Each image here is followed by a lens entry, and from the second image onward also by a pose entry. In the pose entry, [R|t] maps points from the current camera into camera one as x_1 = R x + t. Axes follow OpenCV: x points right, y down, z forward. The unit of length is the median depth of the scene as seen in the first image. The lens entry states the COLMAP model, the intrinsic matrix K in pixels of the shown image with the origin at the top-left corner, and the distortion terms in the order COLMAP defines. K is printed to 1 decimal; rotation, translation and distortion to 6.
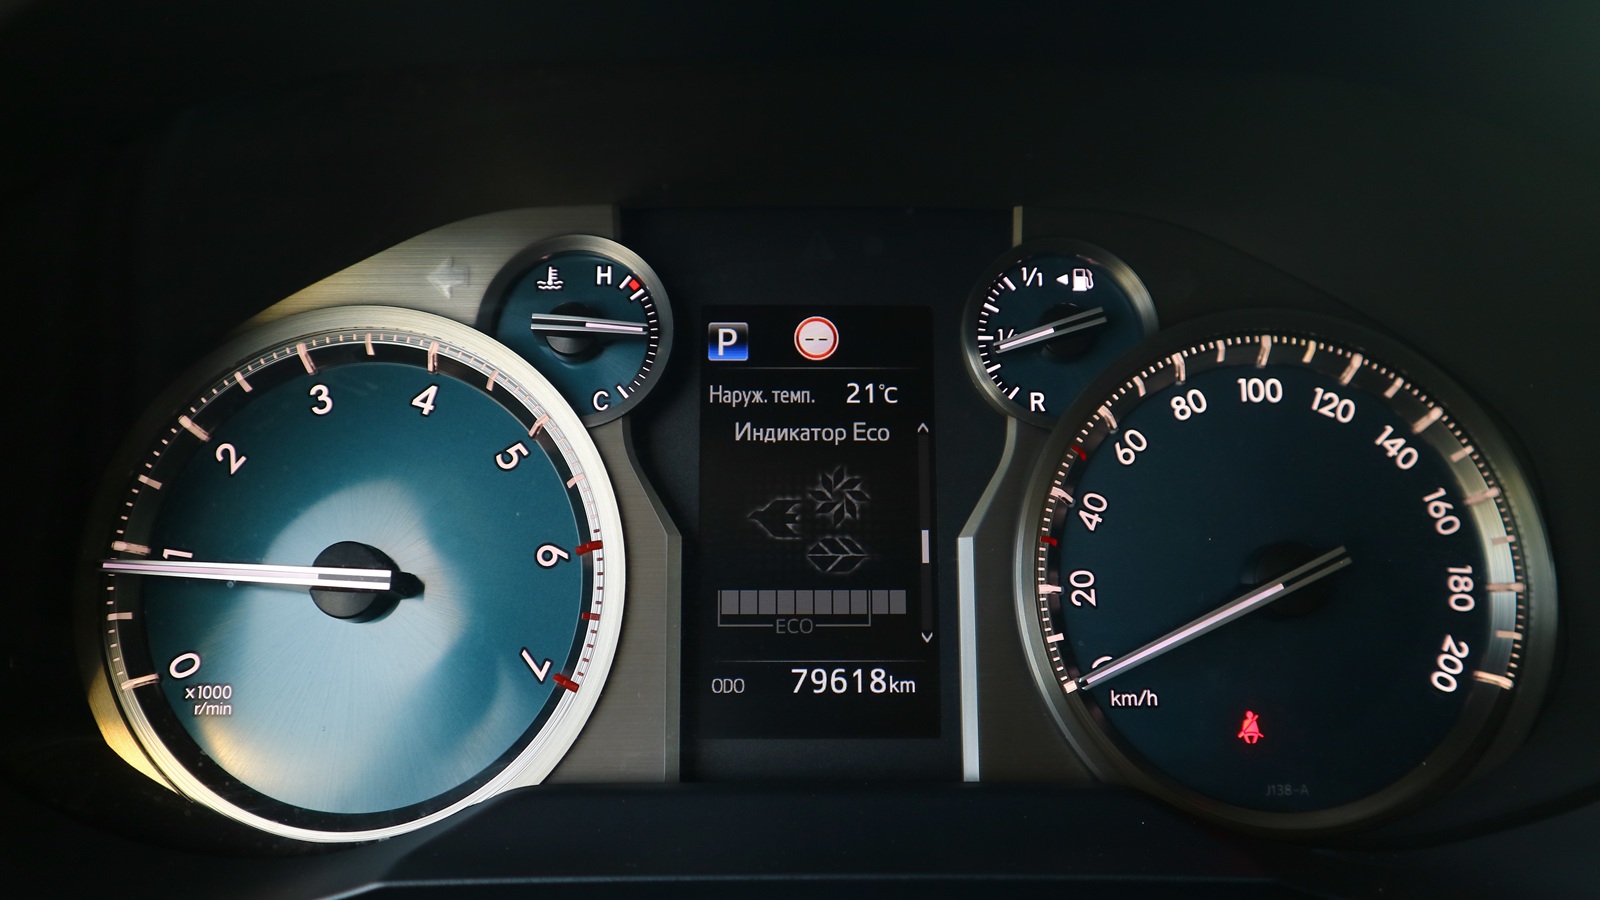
lens RADIAL K [[1285.8, 0, 813.8], [0, 1285.8, 384.2], [0, 0, 1]] dist [-0.067036, 0.014883]
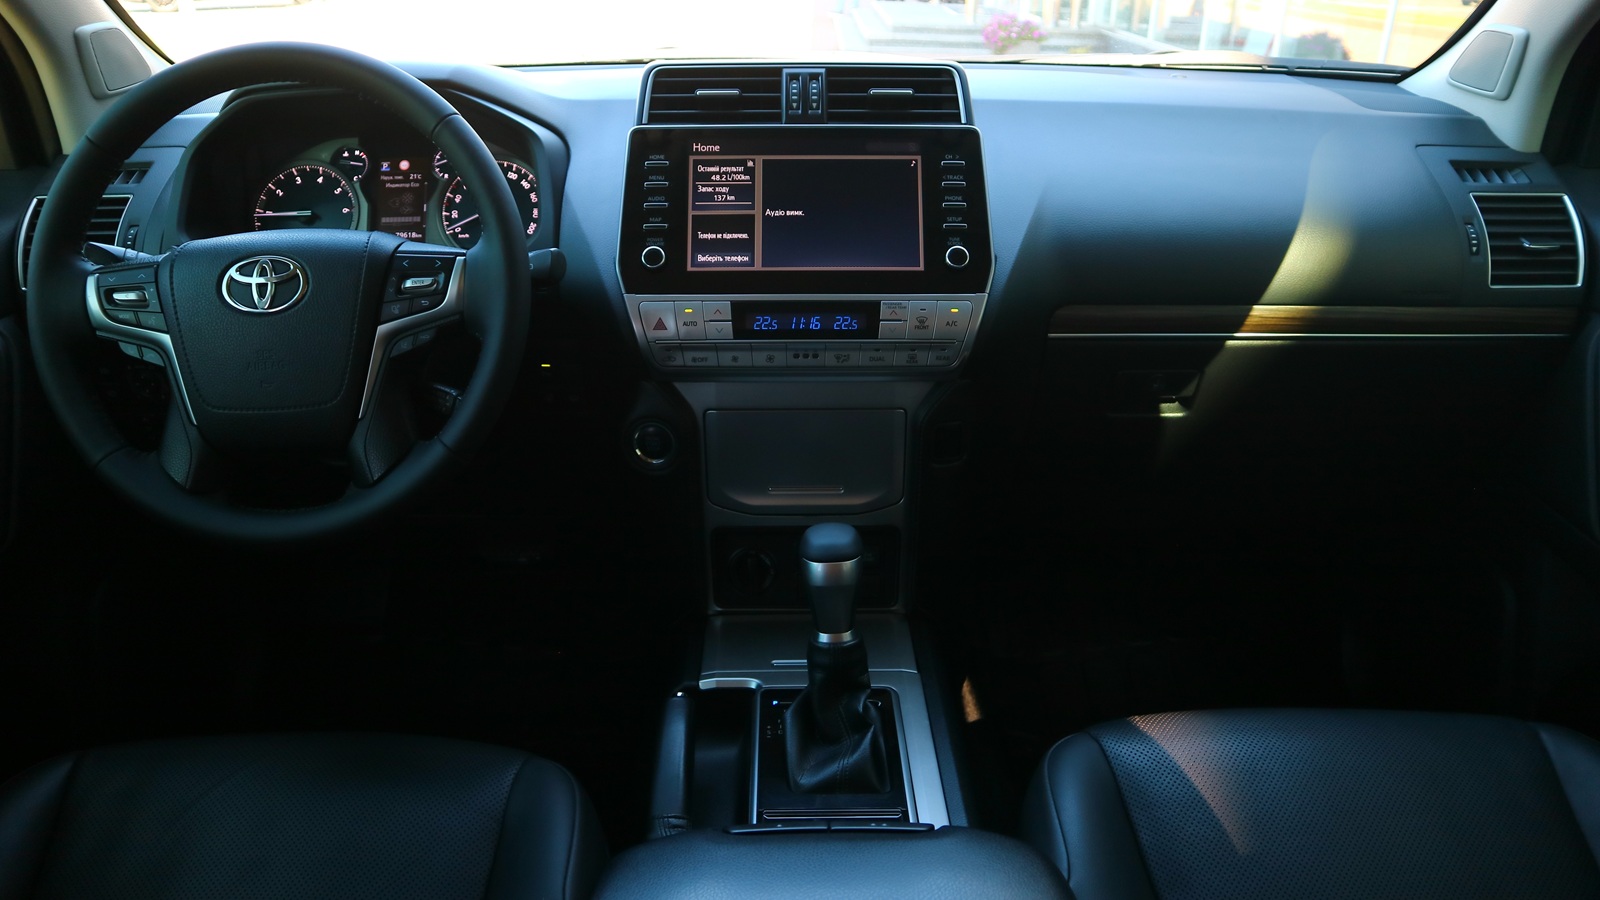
lens RADIAL K [[1209.7, 0, 853.1], [0, 1209.7, 456.0], [0, 0, 1]] dist [-0.130634, 0.075665]
pose [[0.999912, -0.012906, 0.003179, 1.621192], [0.012634, 0.997158, 0.074277, 0.726819], [-0.004129, -0.074230, 0.997233, -3.372170]]
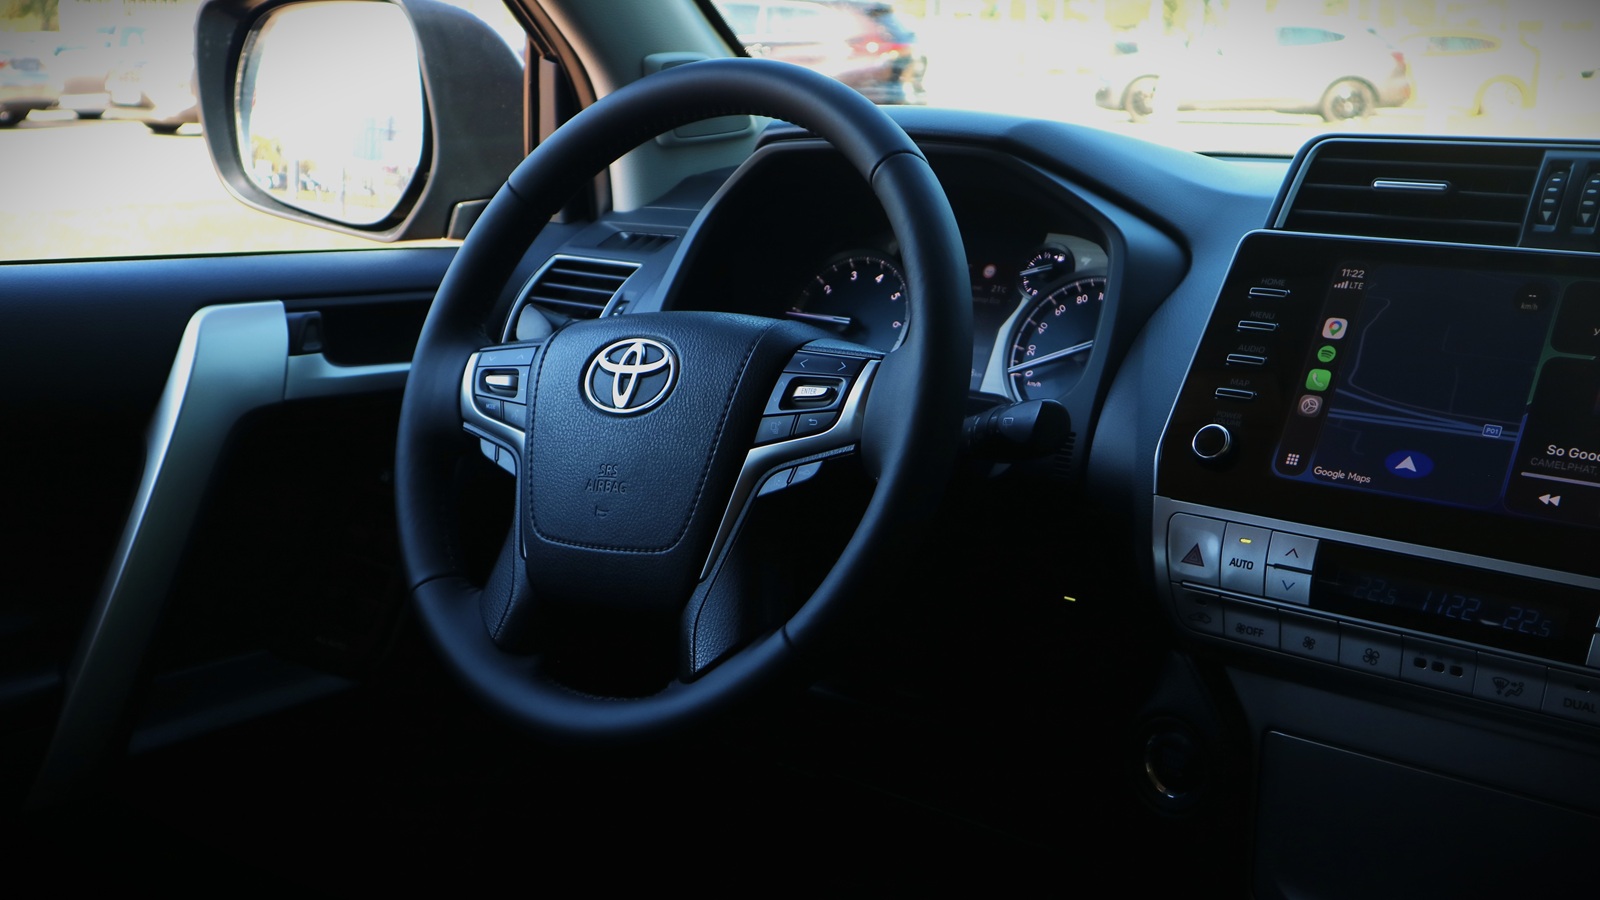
lens RADIAL K [[1833.3, 0, 797.8], [0, 1833.3, 432.8], [0, 0, 1]] dist [0.076817, 0.000000]
pose [[0.758607, 0.127801, -0.638892, 2.588681], [-0.217426, 0.974020, -0.063329, 0.740805], [0.614200, 0.186953, 0.766686, -2.651315]]
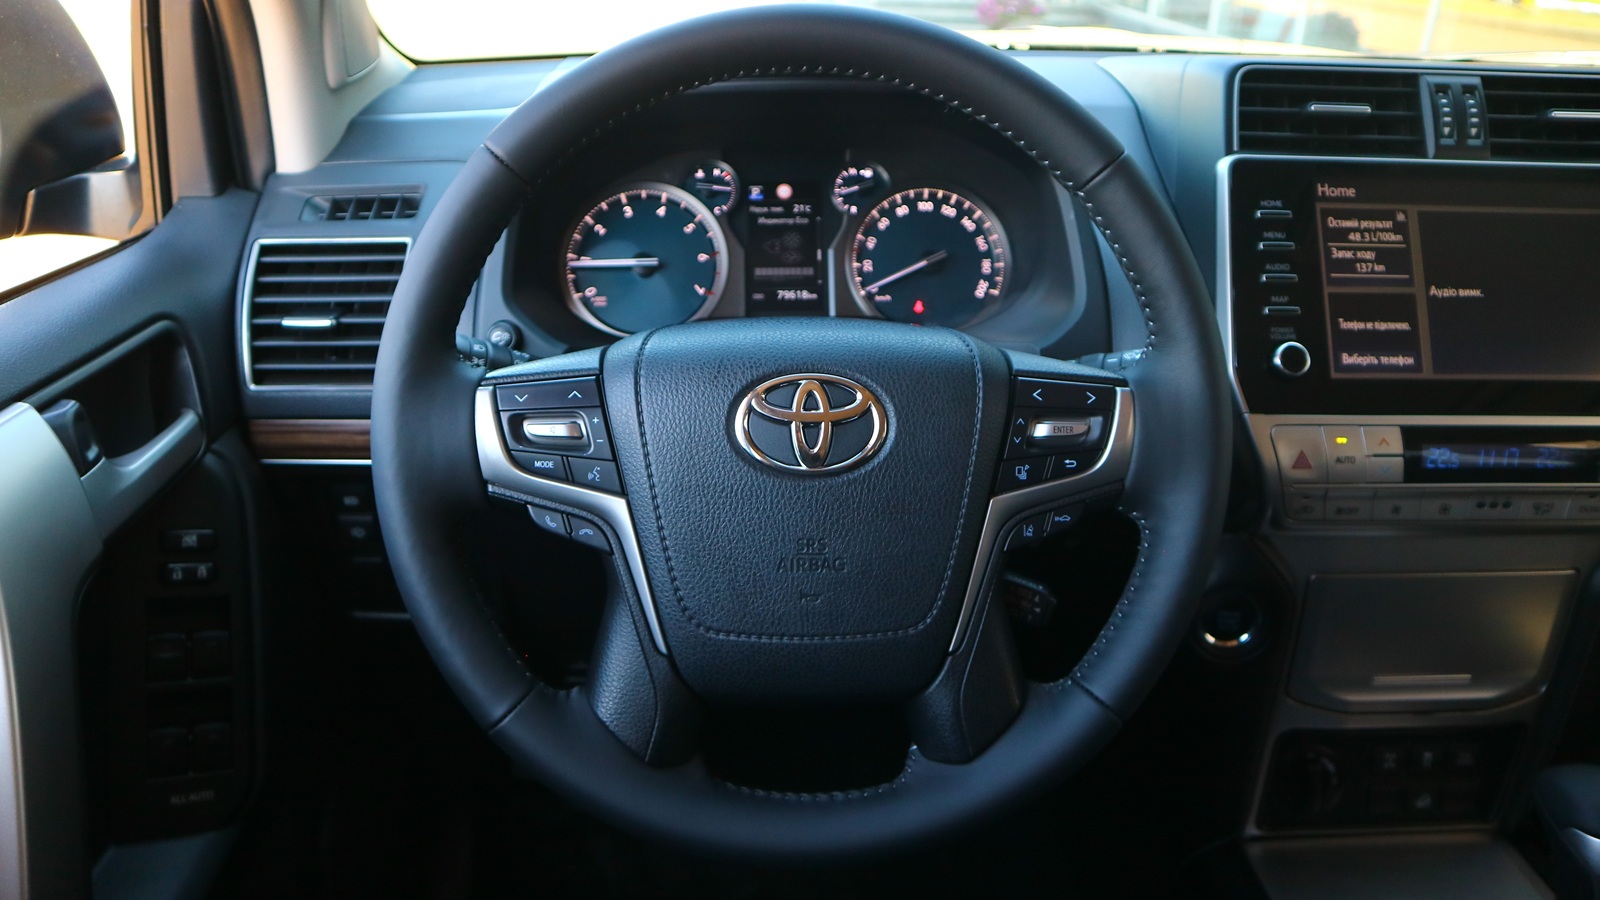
lens RADIAL K [[1209.7, 0, 763.2], [0, 1209.7, 438.1], [0, 0, 1]] dist [-0.130634, 0.075665]
pose [[0.999912, -0.010858, 0.007610, -0.080898], [0.010201, 0.996608, 0.081655, 0.334403], [-0.008471, -0.081570, 0.996632, -2.033190]]
